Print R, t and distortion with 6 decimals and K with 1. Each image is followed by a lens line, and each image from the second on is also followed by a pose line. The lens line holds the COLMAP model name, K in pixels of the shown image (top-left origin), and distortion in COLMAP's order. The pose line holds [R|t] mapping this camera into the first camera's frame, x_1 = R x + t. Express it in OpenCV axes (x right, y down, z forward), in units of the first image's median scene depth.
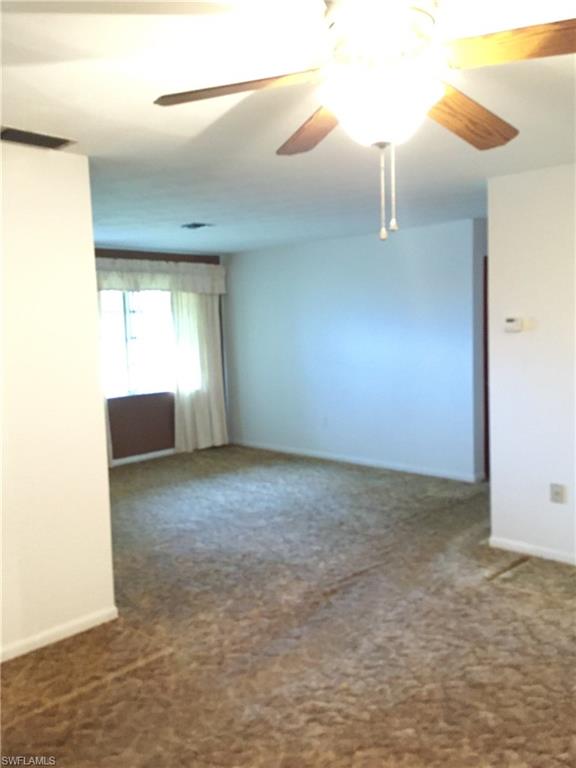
lens RADIAL K [[679.0, 0, 283.3], [0, 679.0, 386.4], [0, 0, 1]] dist [0.082433, -0.098988]
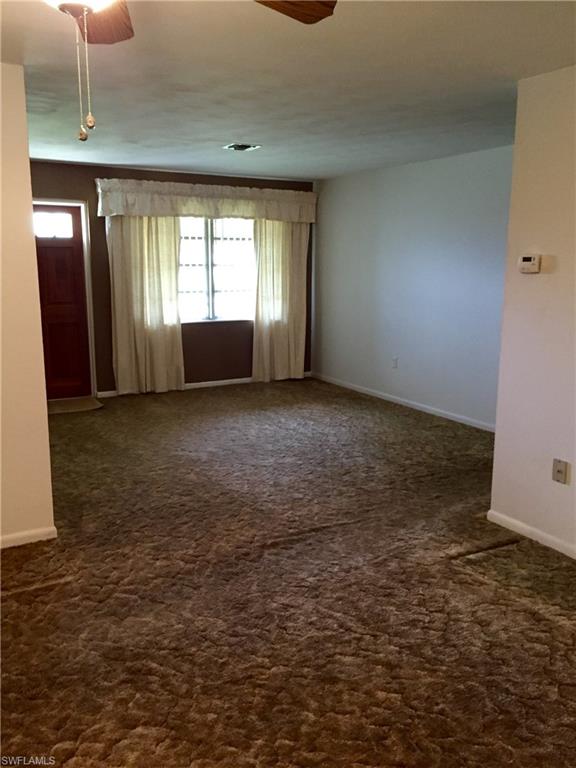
lens RADIAL K [[652.2, 0, 289.8], [0, 652.2, 385.8], [0, 0, 1]] dist [0.083311, -0.107915]
pose [[0.958510, 0.089967, -0.270490, 0.283125], [-0.061284, 0.991738, 0.112692, -0.017054], [0.278394, -0.091440, 0.956104, 0.147300]]
